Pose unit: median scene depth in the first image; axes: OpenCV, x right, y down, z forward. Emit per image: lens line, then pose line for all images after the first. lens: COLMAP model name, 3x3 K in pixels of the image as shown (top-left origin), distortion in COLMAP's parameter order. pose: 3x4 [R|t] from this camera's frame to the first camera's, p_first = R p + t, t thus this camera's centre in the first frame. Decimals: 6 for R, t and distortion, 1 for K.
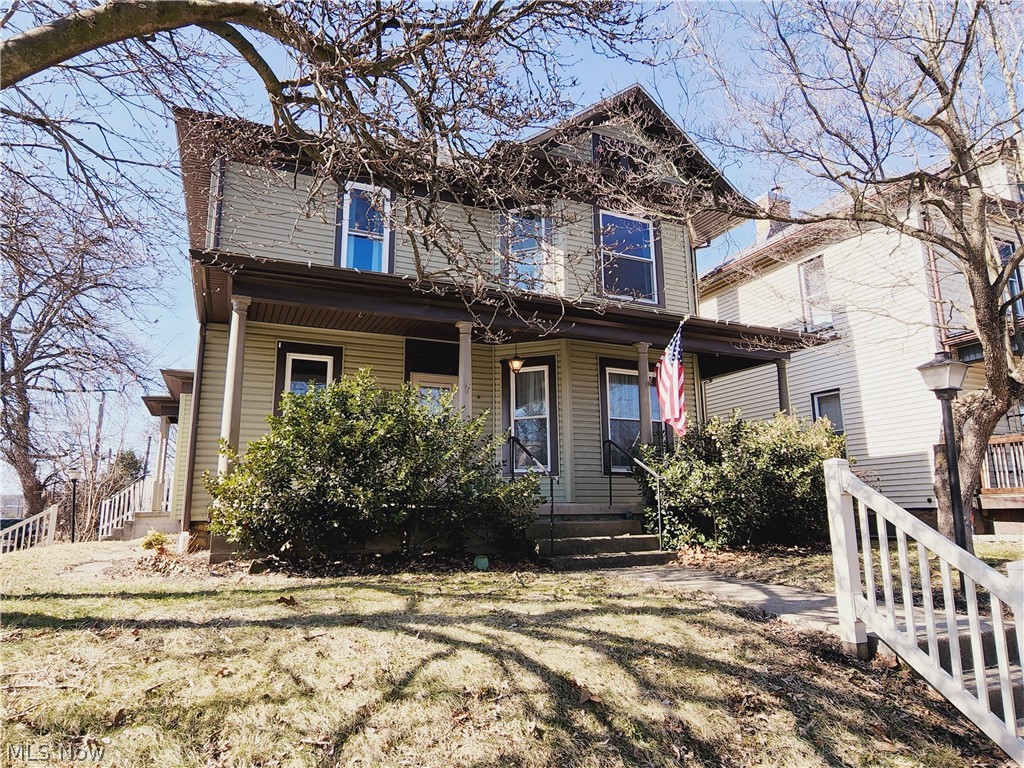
lens RADIAL K [[640.8, 0, 512.0], [0, 640.8, 384.0], [0, 0, 1]] dist [-0.001824, -0.000585]
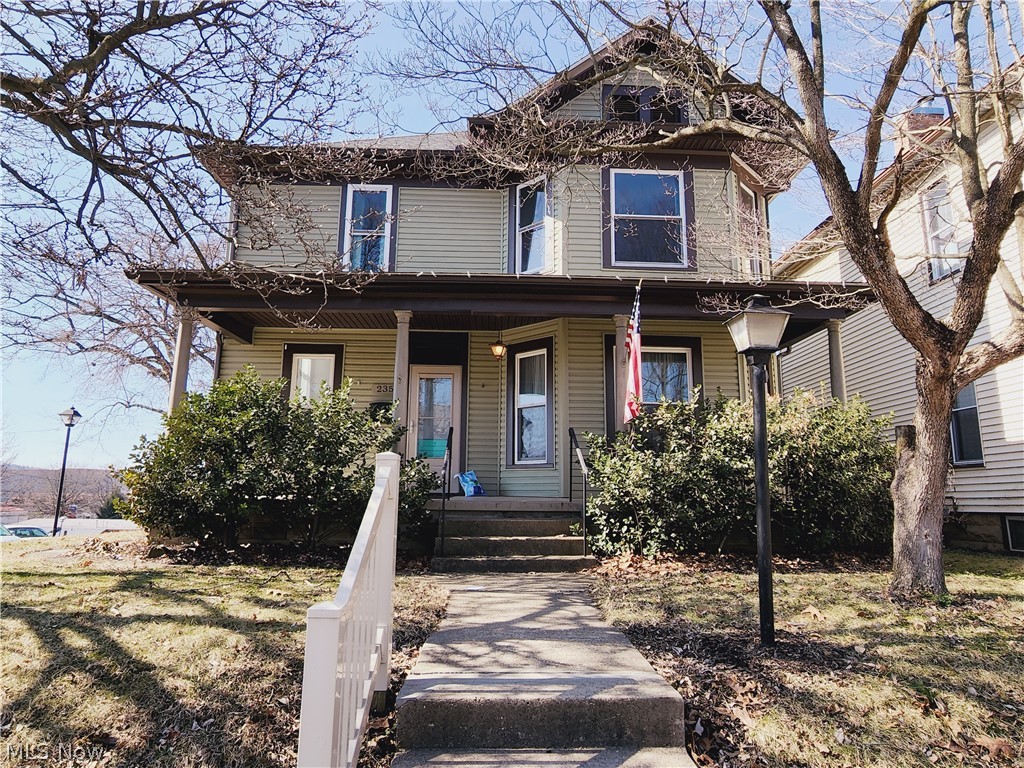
lens RADIAL K [[640.8, 0, 512.0], [0, 640.8, 384.0], [0, 0, 1]] dist [-0.001824, -0.000585]
pose [[0.928641, -0.048919, -0.367741, 0.346535], [0.053485, 0.998566, 0.002229, 0.017378], [0.367105, -0.021738, 0.929925, 0.126237]]
